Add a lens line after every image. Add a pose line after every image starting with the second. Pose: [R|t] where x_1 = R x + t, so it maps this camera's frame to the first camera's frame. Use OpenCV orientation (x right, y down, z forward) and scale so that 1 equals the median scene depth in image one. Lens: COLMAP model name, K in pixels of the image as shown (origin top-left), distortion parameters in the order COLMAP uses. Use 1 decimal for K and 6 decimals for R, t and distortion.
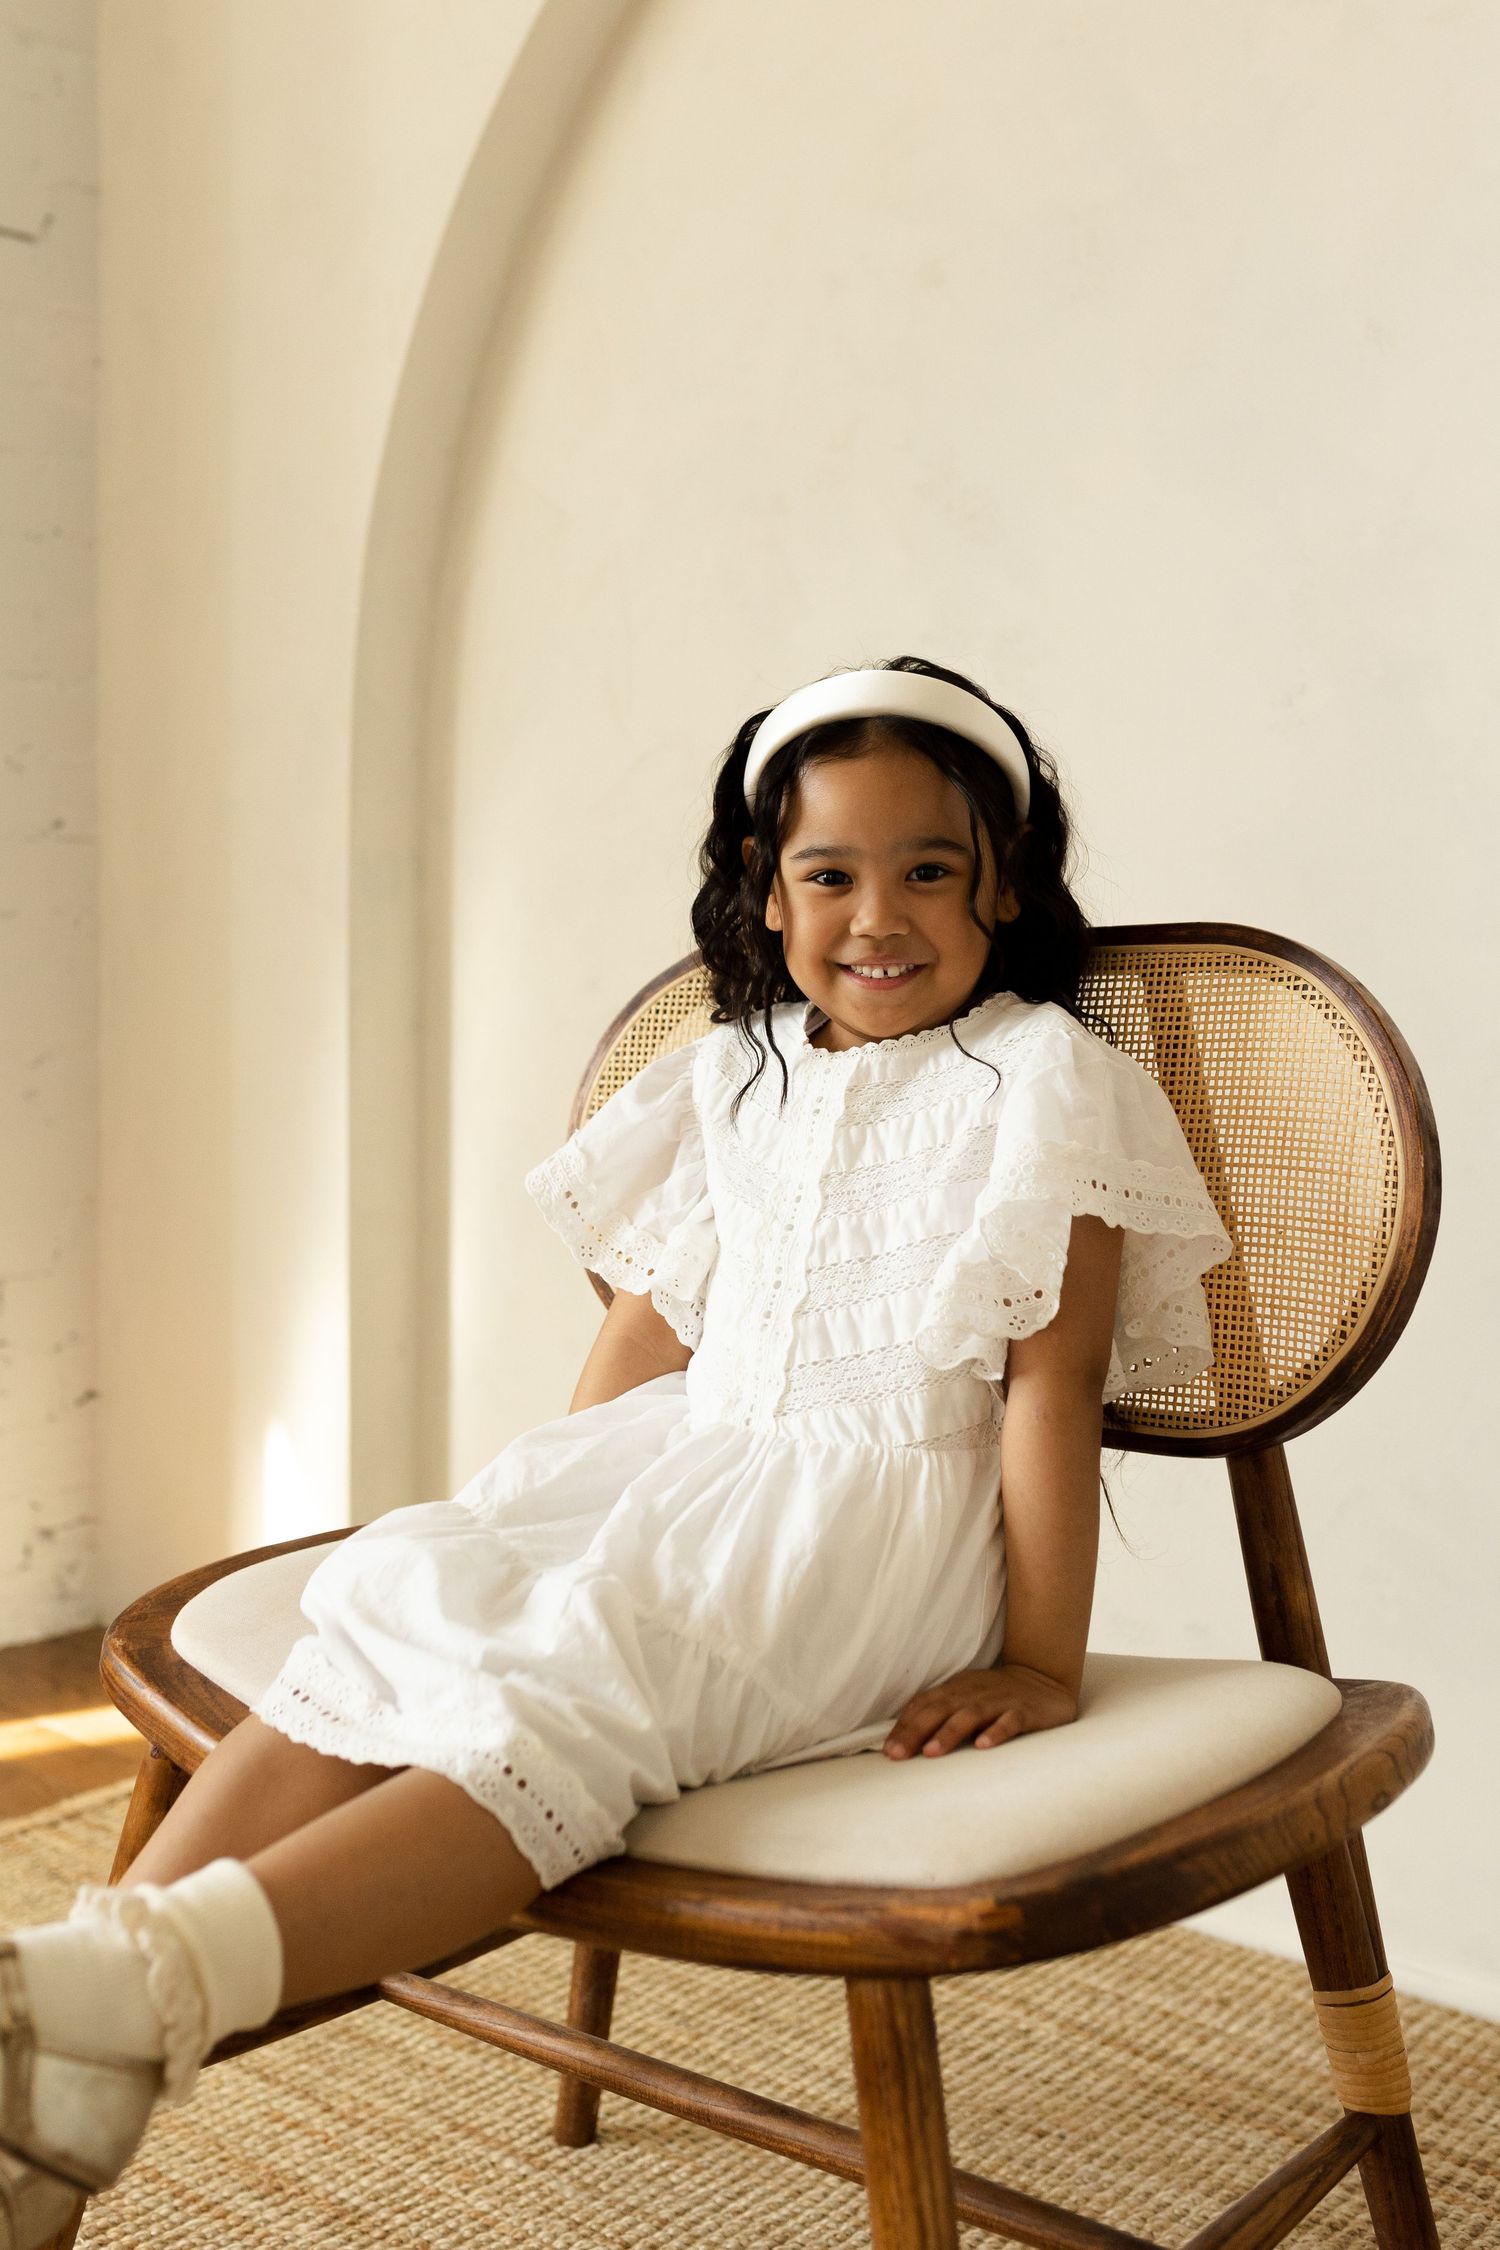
lens RADIAL K [[2536.9, 0, 508.7], [0, 2536.9, 1125.5], [0, 0, 1]] dist [-0.009351, 0.008435]
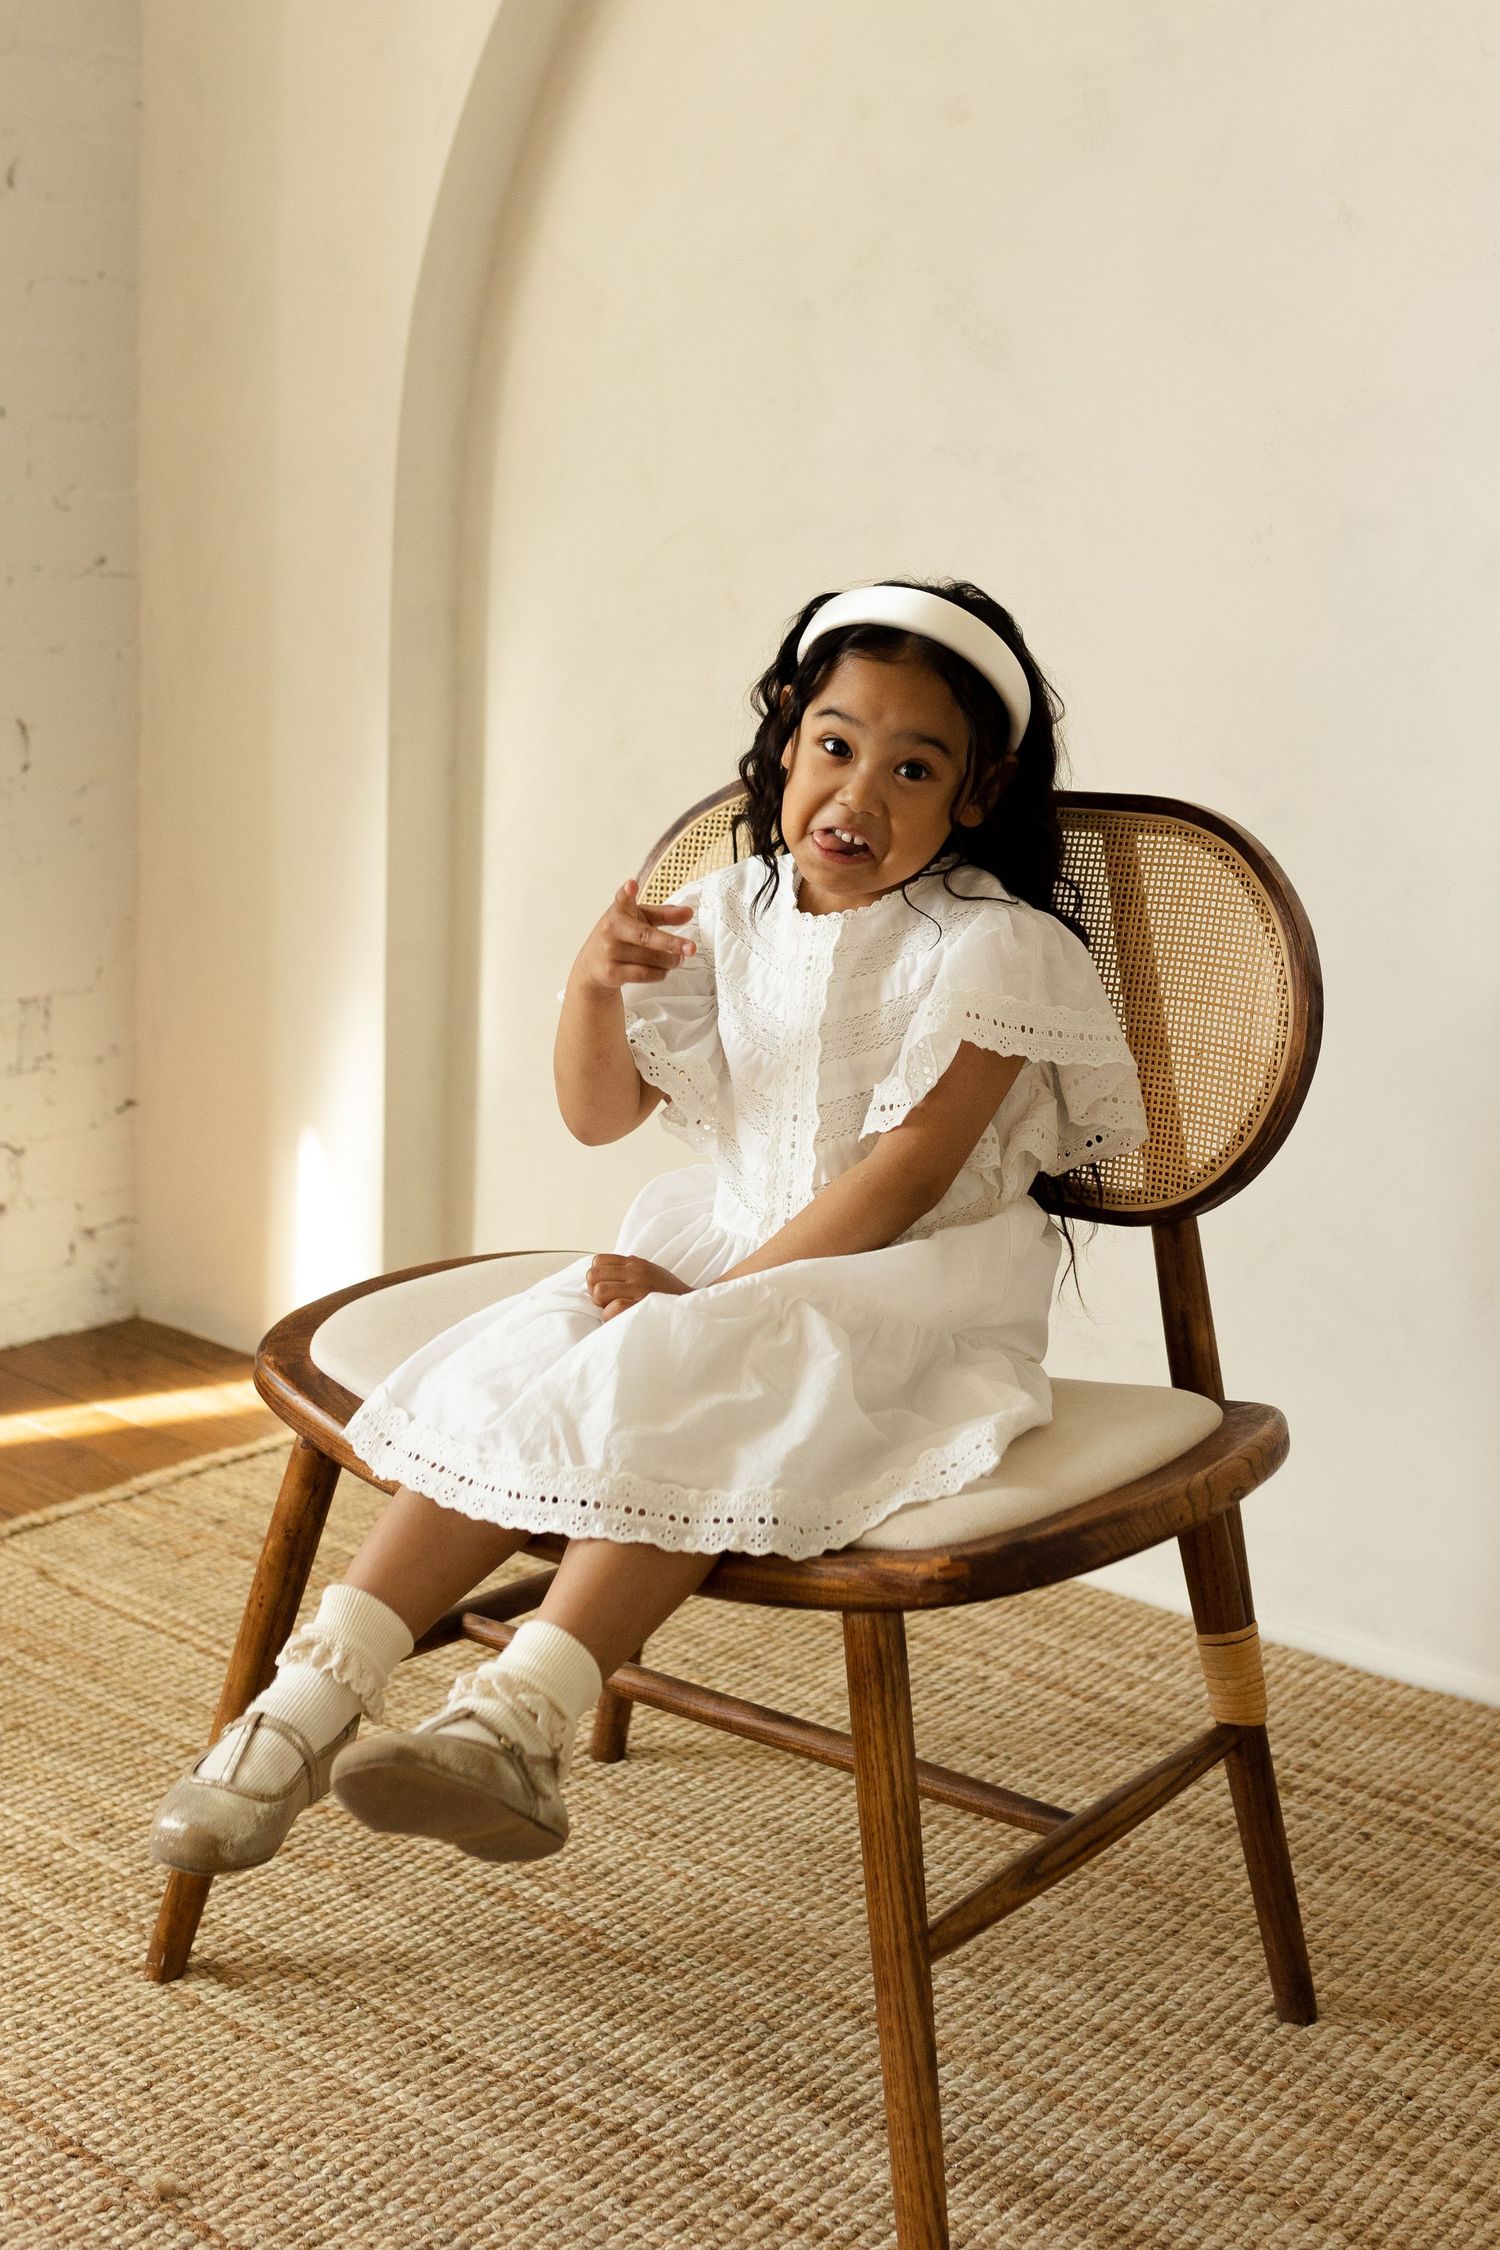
lens RADIAL K [[2536.9, 0, 508.7], [0, 2536.9, 1125.5], [0, 0, 1]] dist [-0.009351, 0.008435]
pose [[0.999925, 0.012135, 0.001838, -0.029064], [-0.012268, 0.992631, 0.120552, -0.049044], [-0.000362, -0.120565, 0.992705, -0.181079]]
